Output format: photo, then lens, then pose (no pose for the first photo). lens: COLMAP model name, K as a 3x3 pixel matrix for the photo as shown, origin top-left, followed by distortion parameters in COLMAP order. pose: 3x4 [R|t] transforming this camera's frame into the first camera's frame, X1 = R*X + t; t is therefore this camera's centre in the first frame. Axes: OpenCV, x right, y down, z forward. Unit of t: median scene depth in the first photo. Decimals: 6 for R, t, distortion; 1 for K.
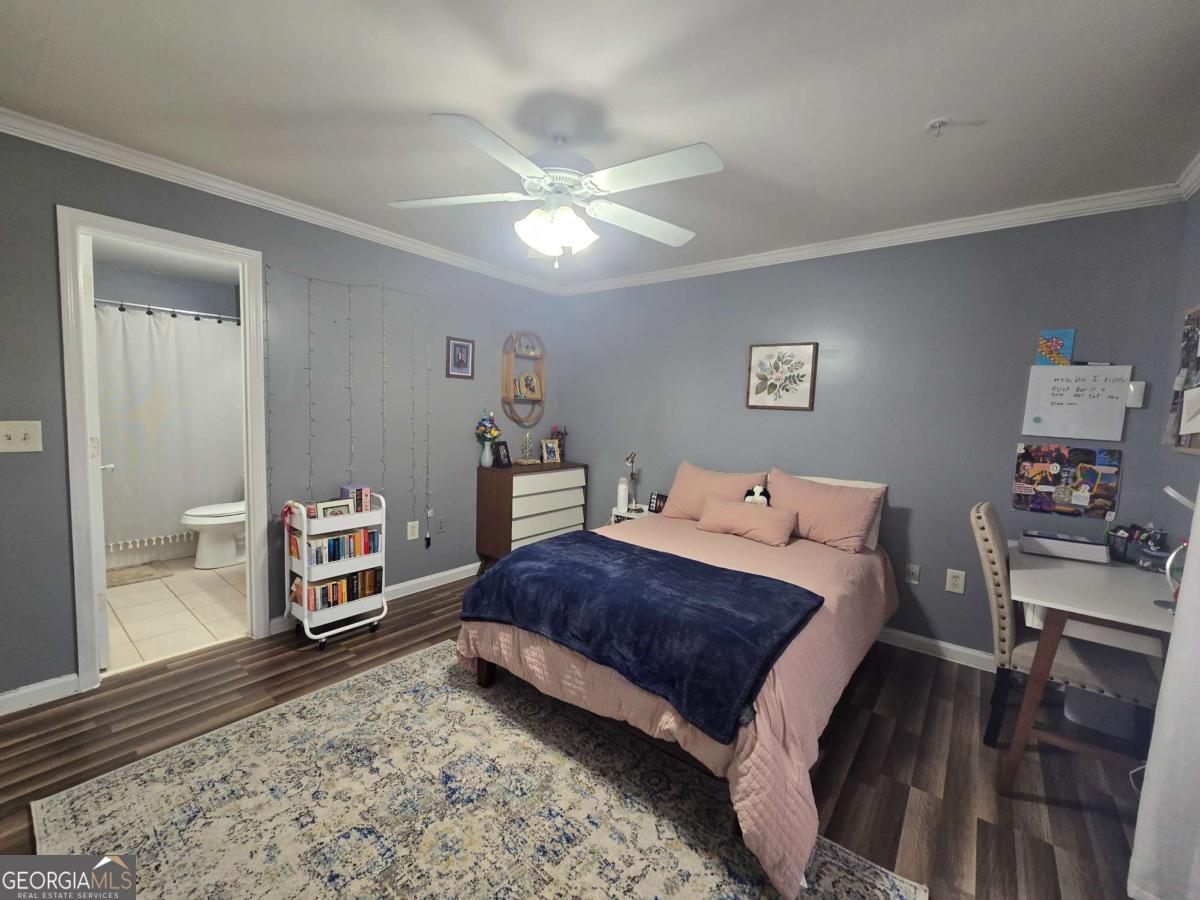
lens RADIAL K [[493.0, 0, 595.9], [0, 493.0, 449.5], [0, 0, 1]] dist [-0.001425, 0.001584]
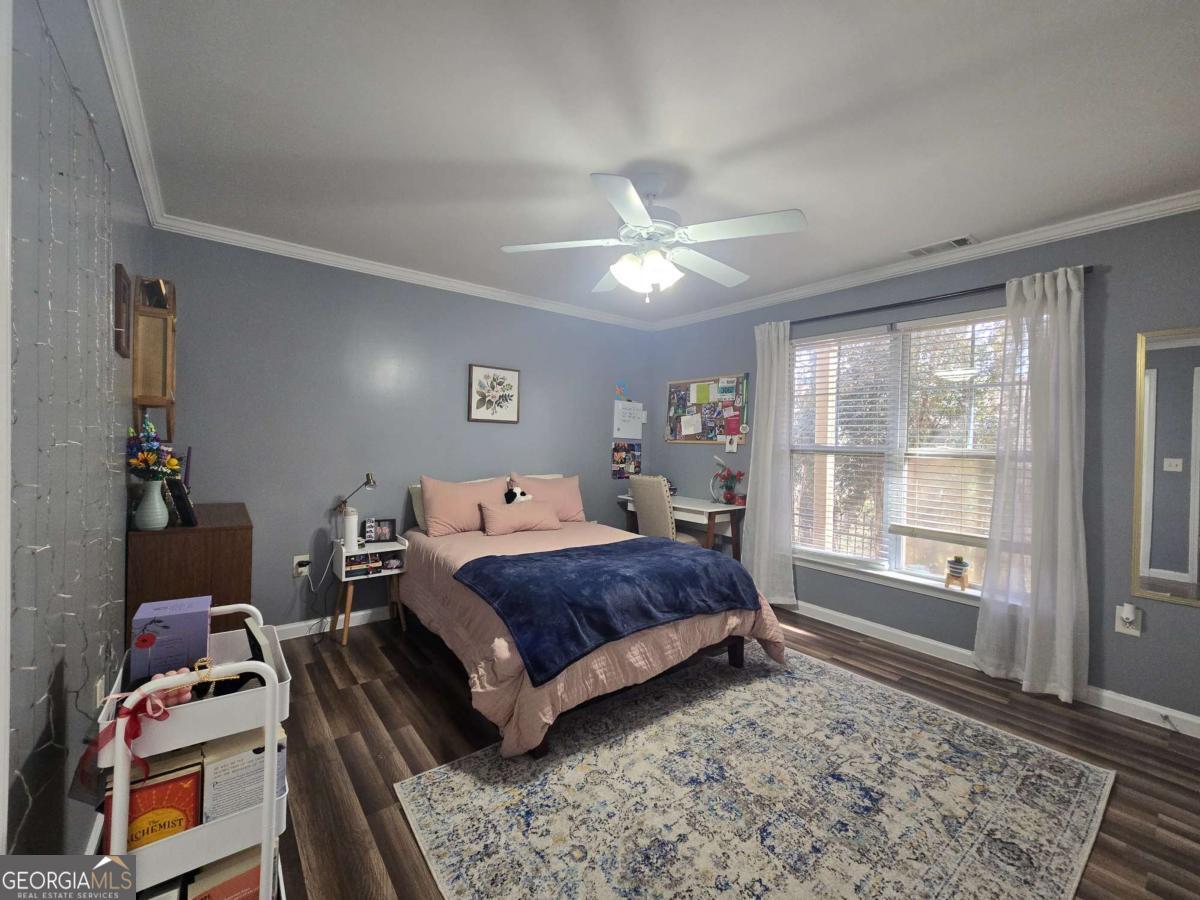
lens RADIAL K [[493.0, 0, 591.7], [0, 493.0, 448.5], [0, 0, 1]] dist [-0.001425, 0.001584]
pose [[0.240121, -0.046809, 0.969614, -1.073502], [0.069318, 0.997114, 0.030971, -0.060426], [-0.968265, 0.059775, 0.242672, 0.744689]]
